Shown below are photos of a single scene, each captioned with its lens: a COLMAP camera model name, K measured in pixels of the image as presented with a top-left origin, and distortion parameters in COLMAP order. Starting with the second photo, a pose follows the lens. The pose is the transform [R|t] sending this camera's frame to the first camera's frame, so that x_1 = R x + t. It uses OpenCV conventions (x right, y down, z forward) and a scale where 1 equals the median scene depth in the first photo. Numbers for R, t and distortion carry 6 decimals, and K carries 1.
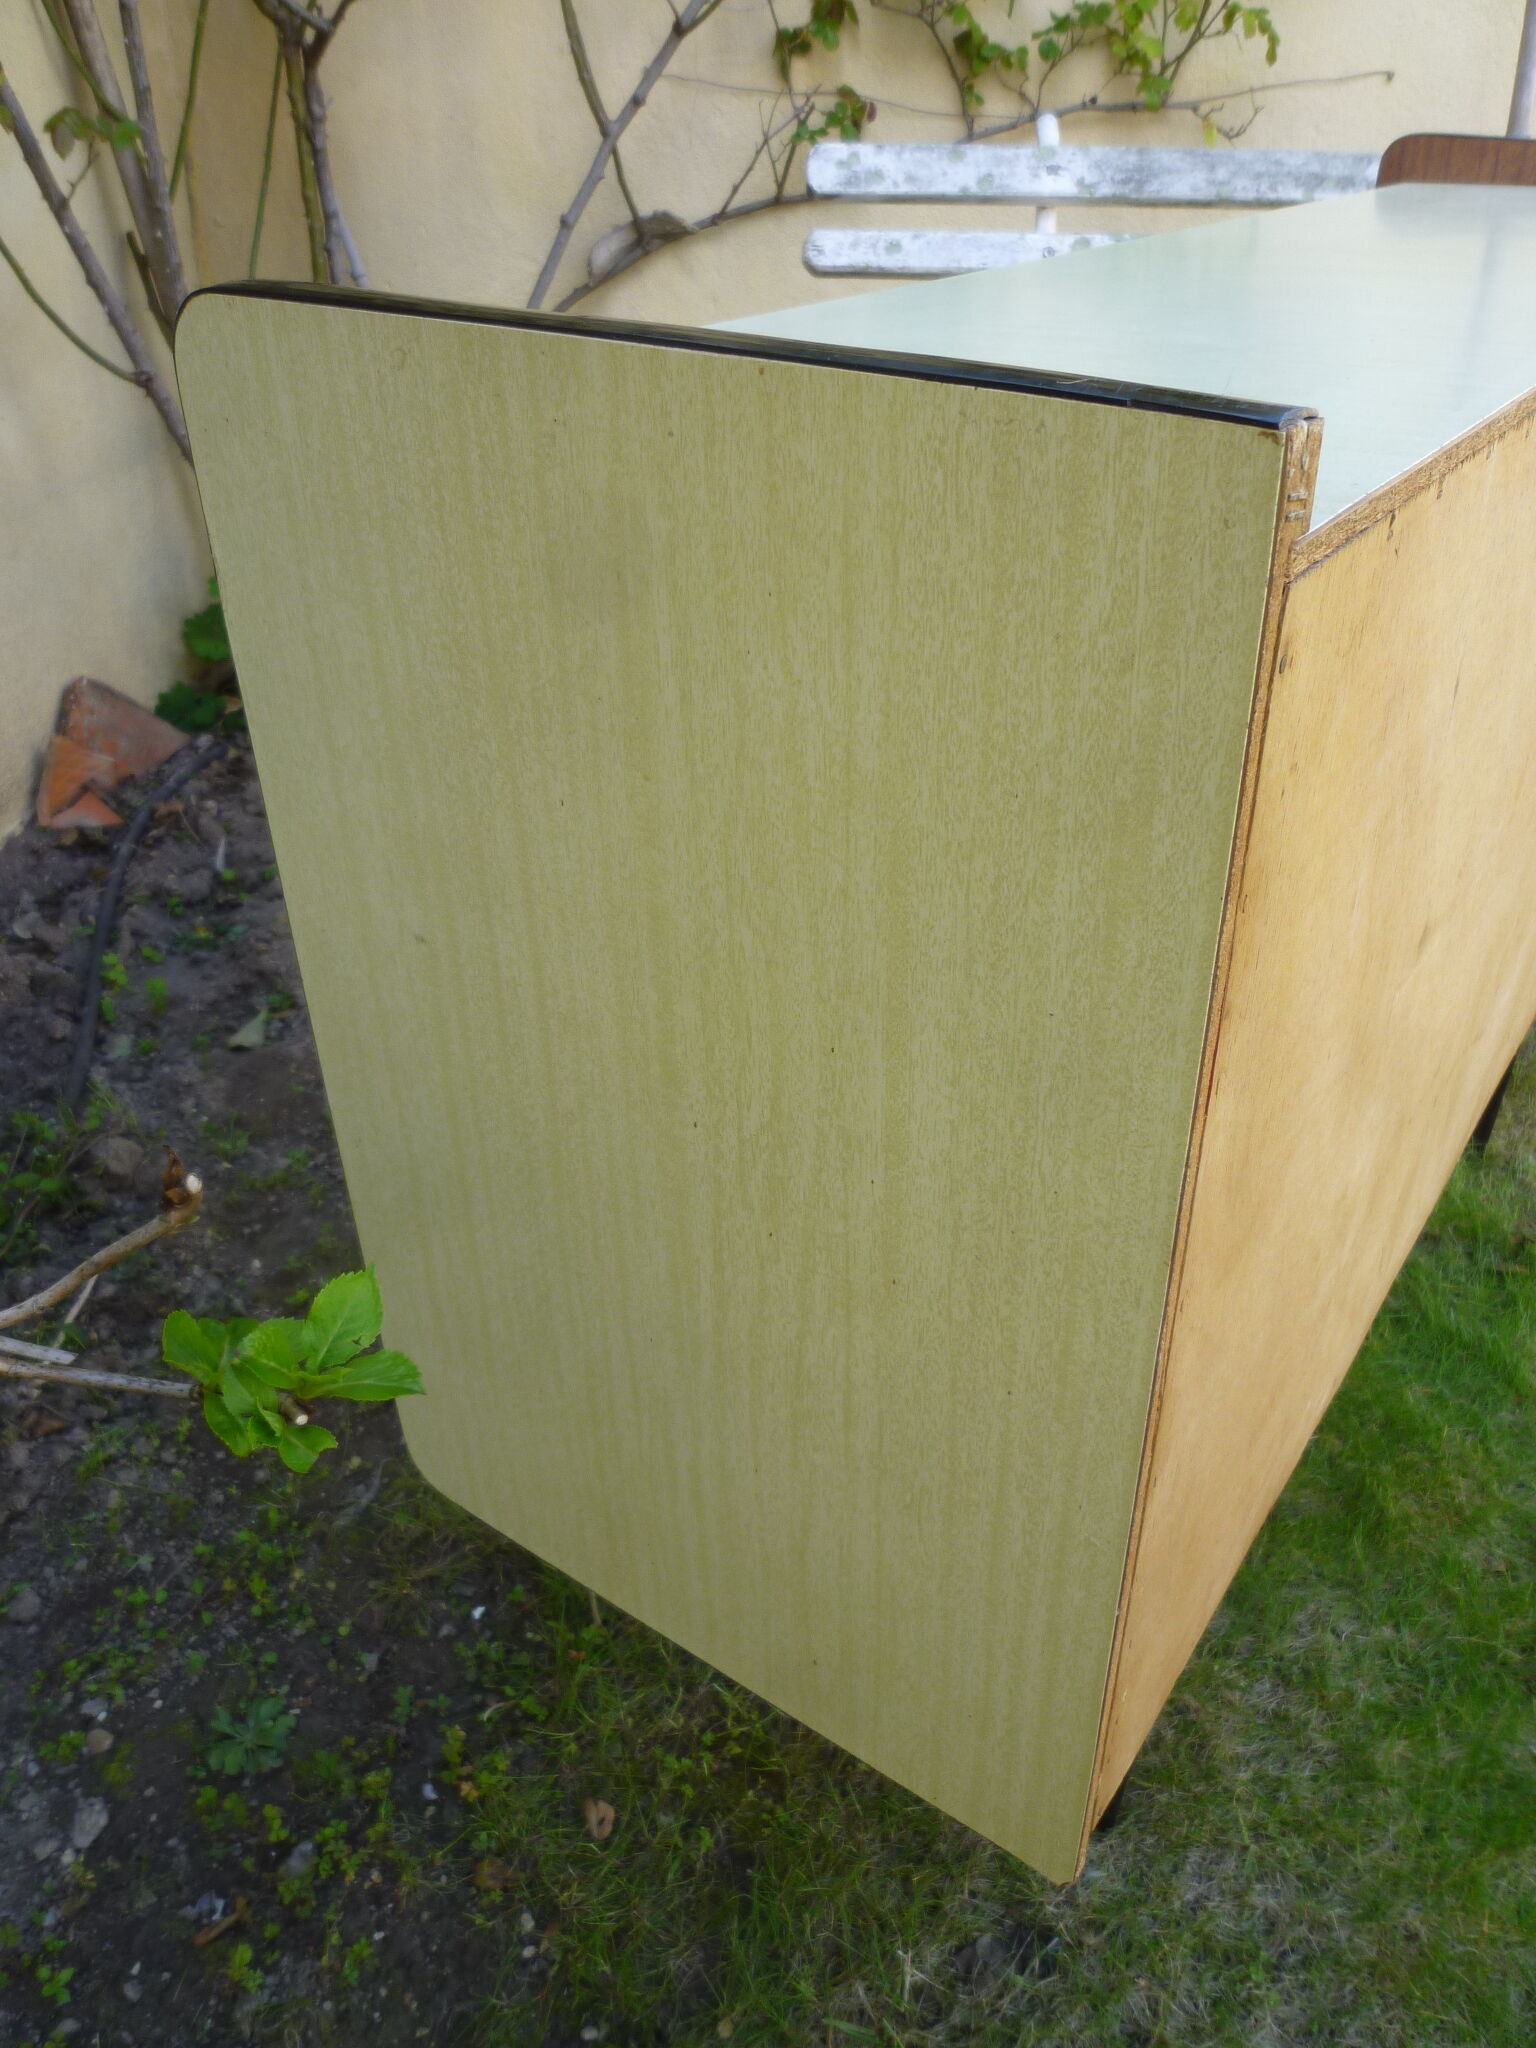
lens RADIAL K [[1504.9, 0, 771.5], [0, 1504.9, 1035.1], [0, 0, 1]] dist [-0.055319, 0.008123]
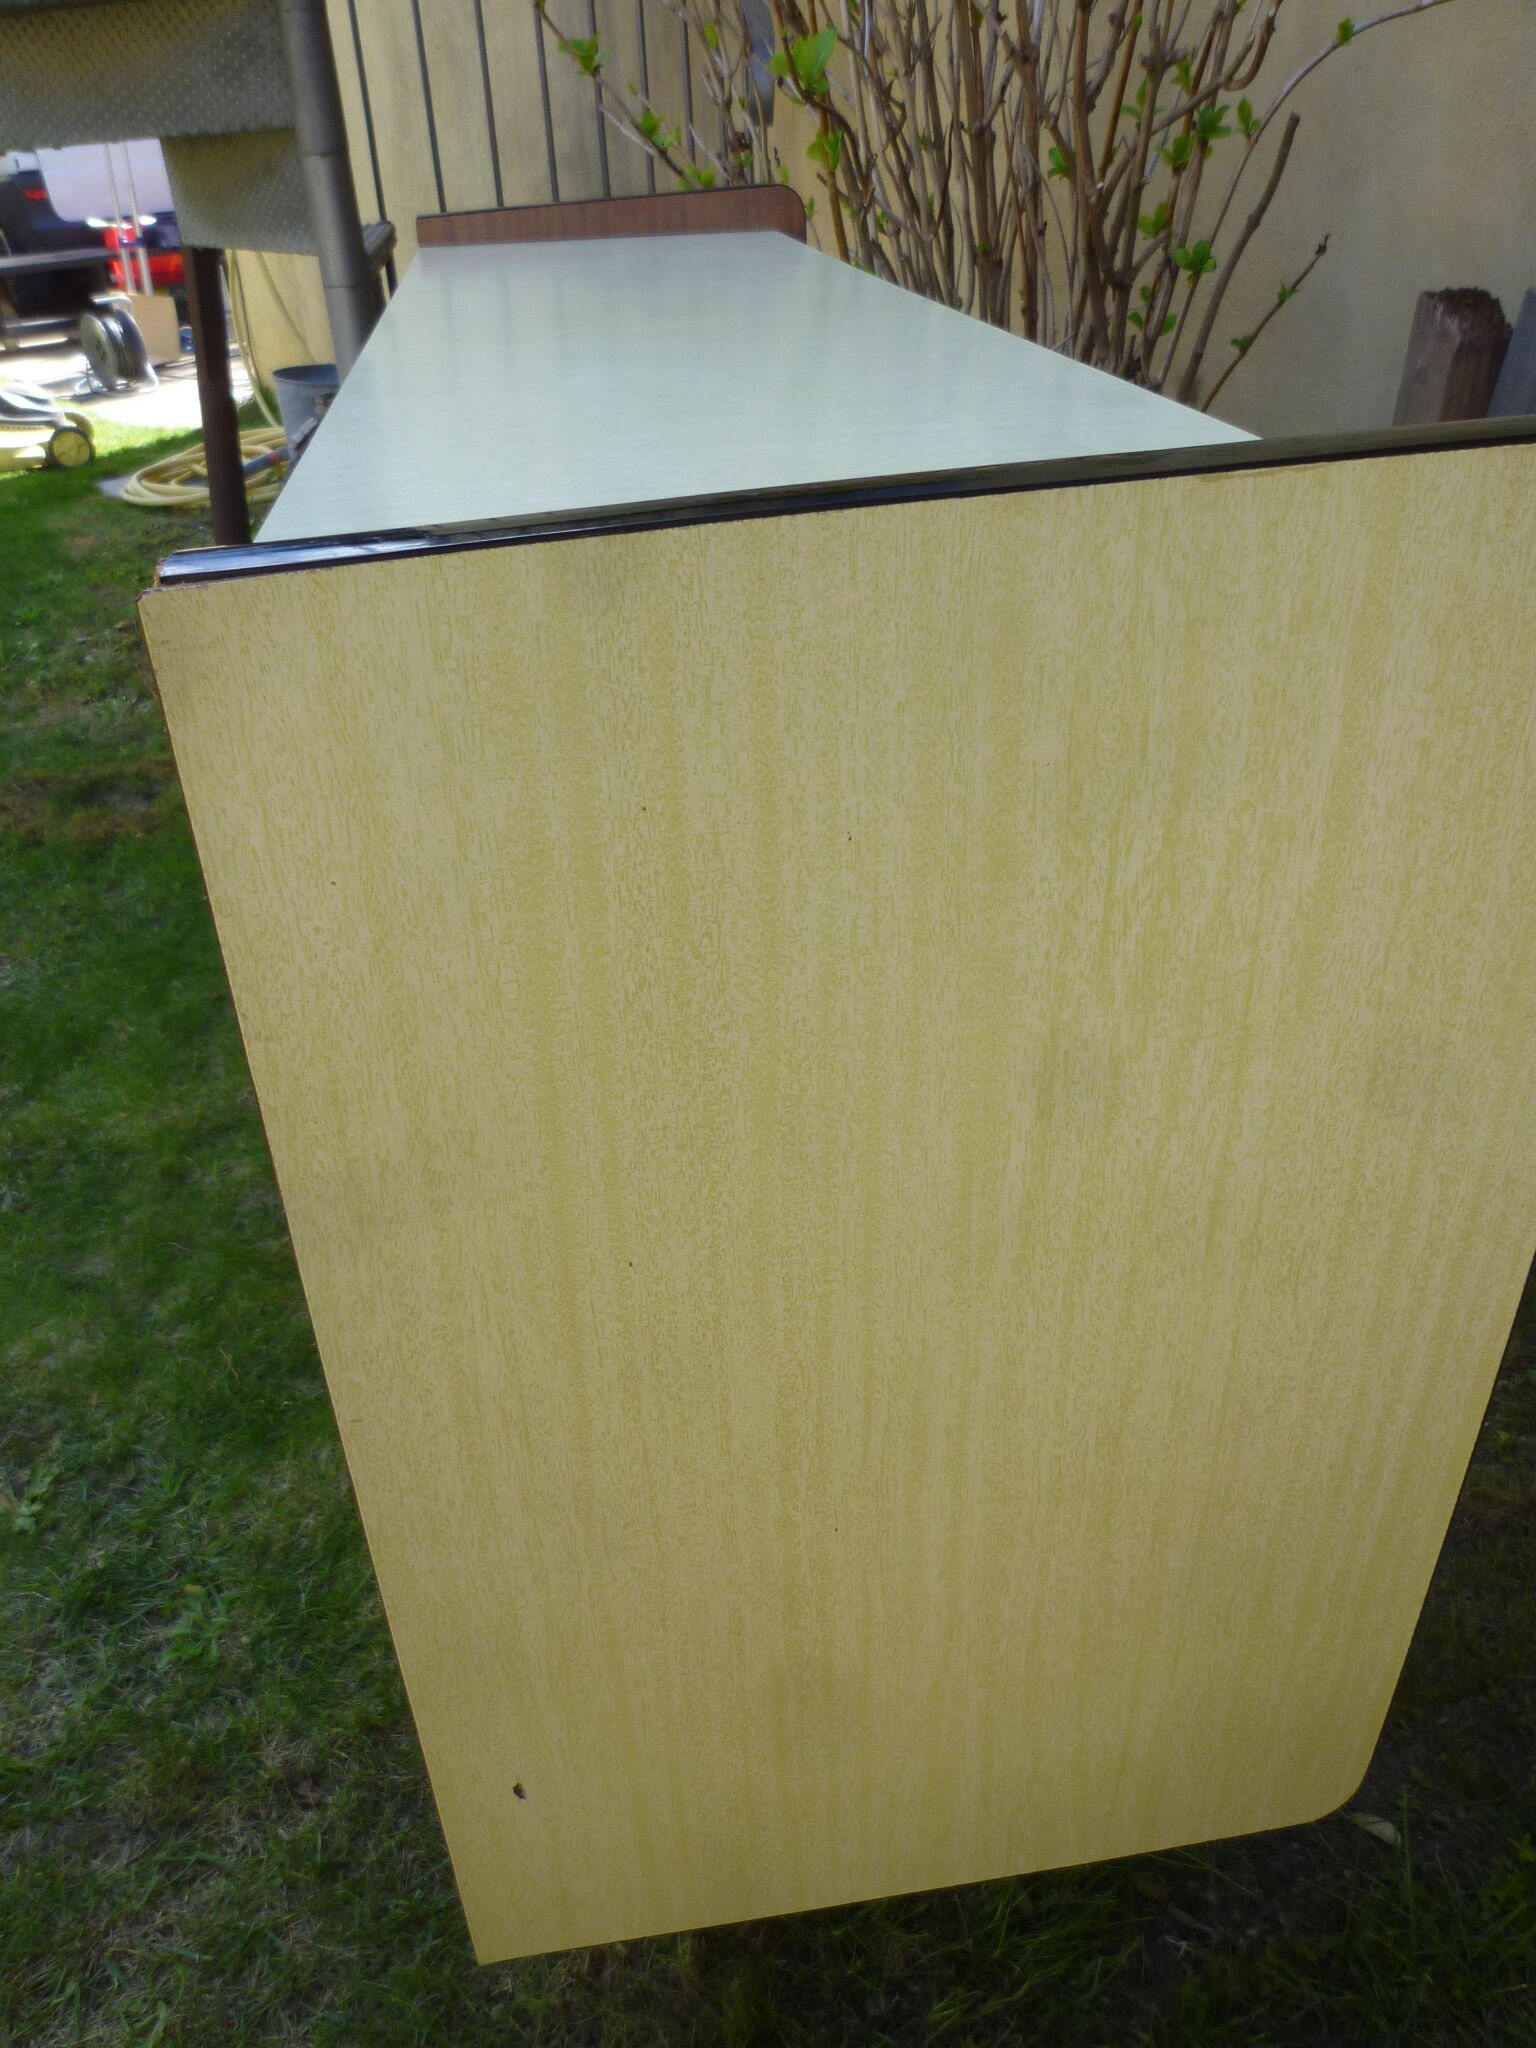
lens RADIAL K [[1504.9, 0, 771.6], [0, 1504.9, 1020.4], [0, 0, 1]] dist [-0.055319, 0.008123]
pose [[0.719684, -0.348966, 0.600231, -0.658437], [0.375178, 0.922888, 0.086712, -0.007280], [-0.584206, 0.162788, 0.795112, 0.530117]]
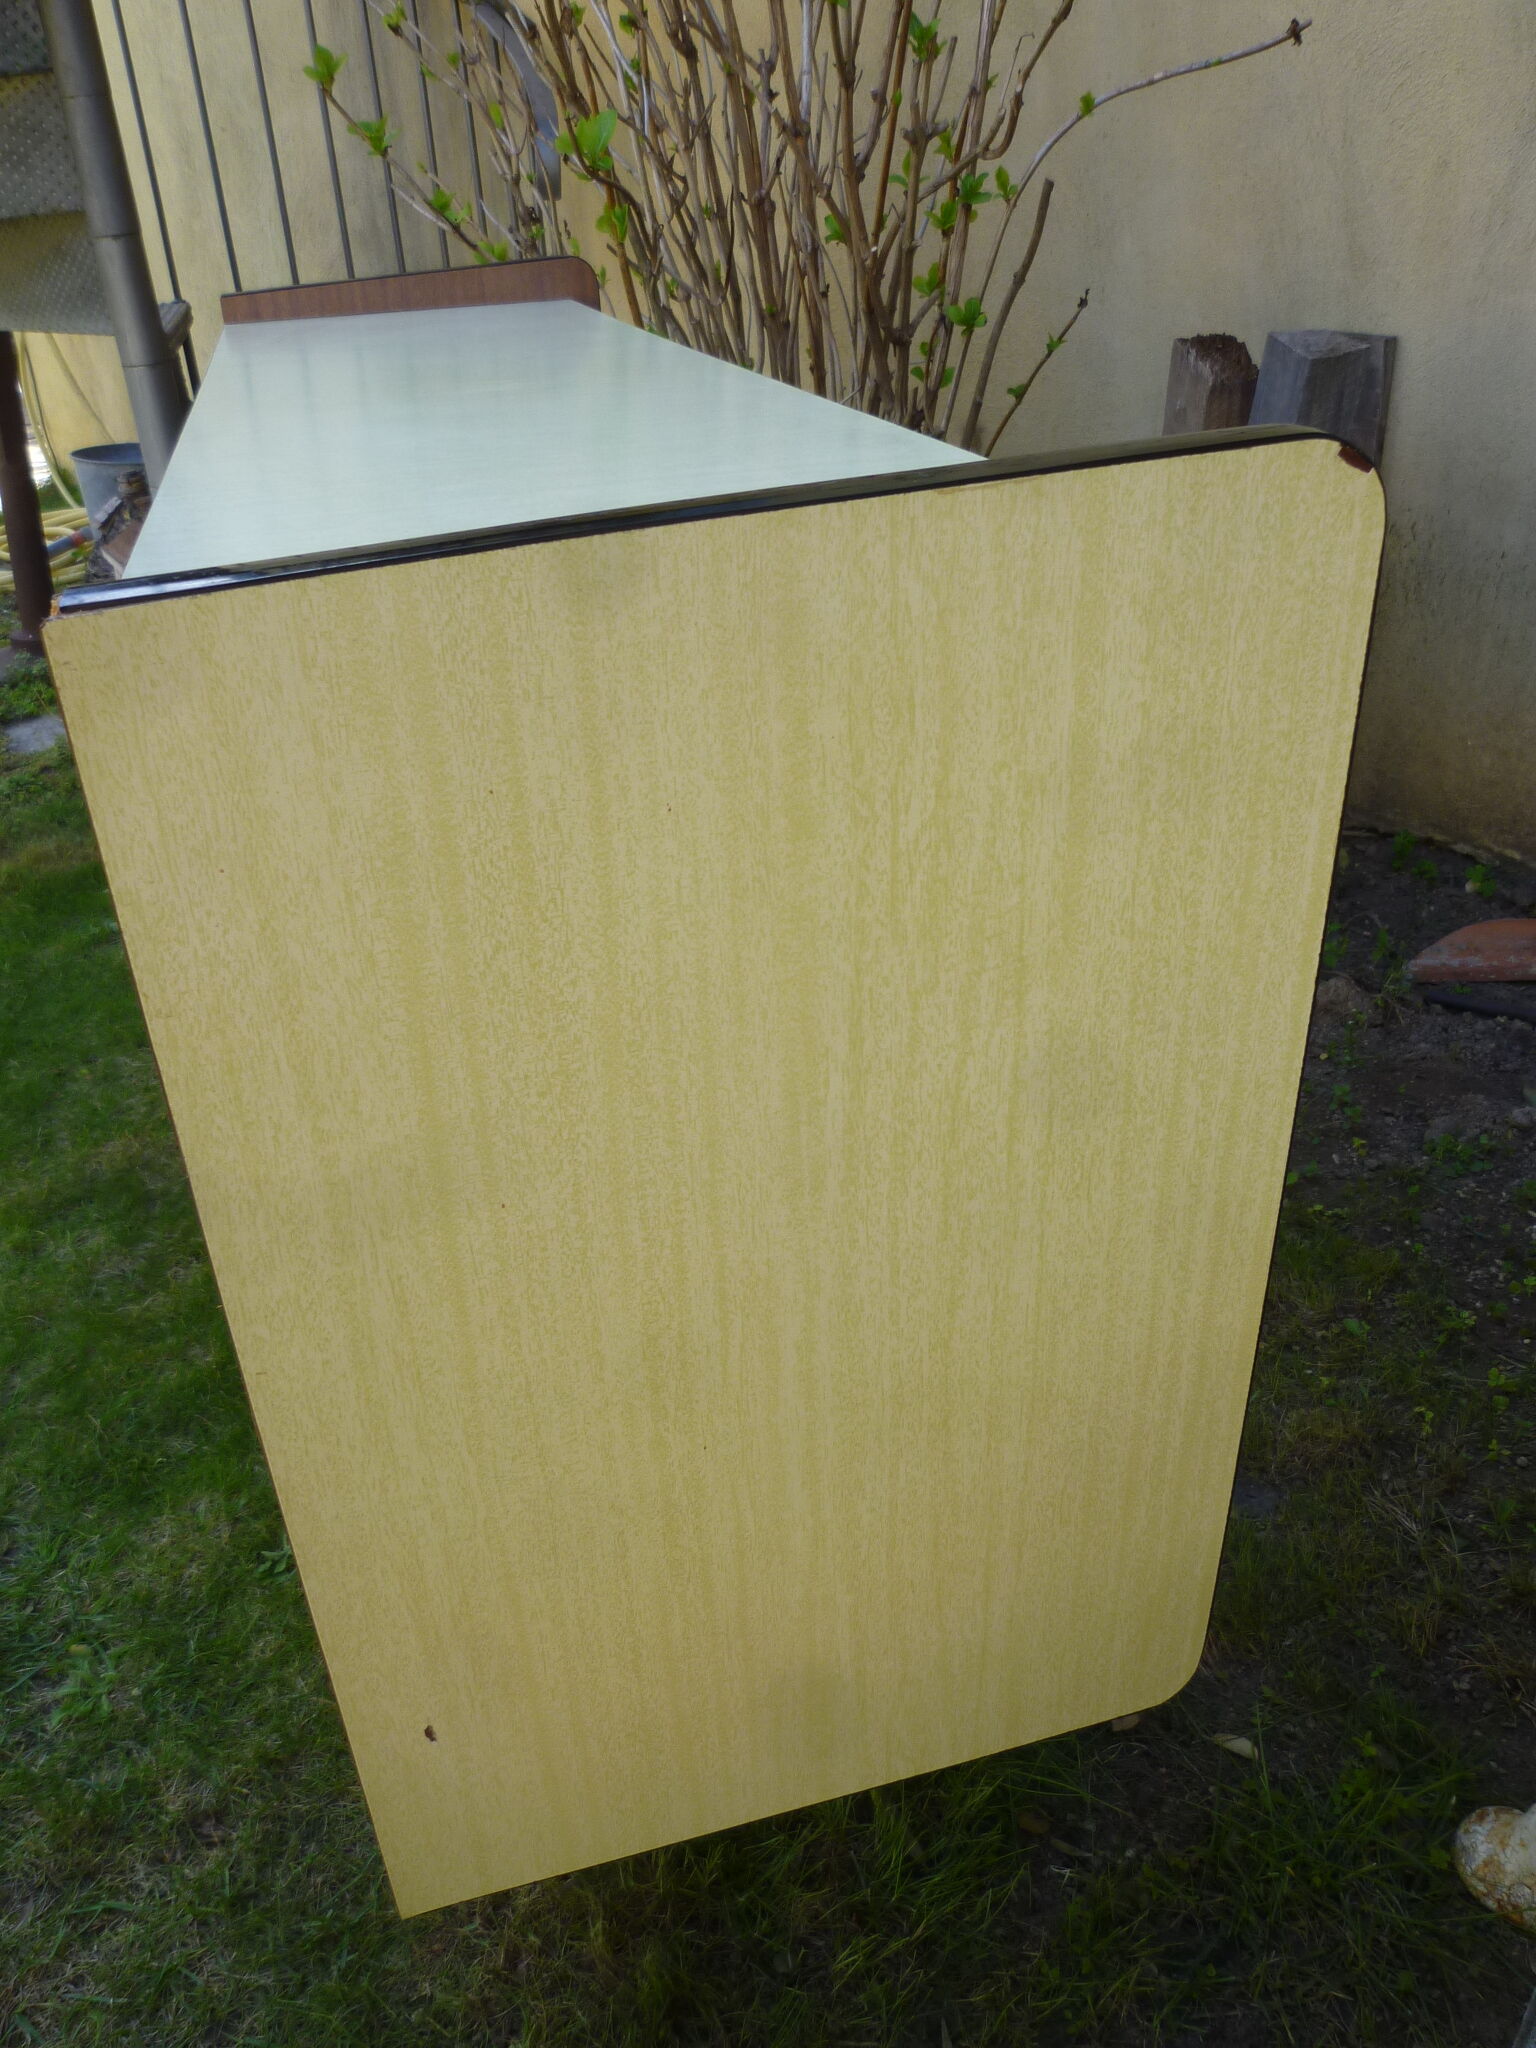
lens RADIAL K [[1504.9, 0, 763.7], [0, 1504.9, 1022.6], [0, 0, 1]] dist [-0.055319, 0.008123]
pose [[0.631376, -0.374085, 0.679282, -0.758198], [0.430510, 0.897657, 0.094197, 0.042268], [-0.645000, 0.232964, 0.727807, 0.442333]]
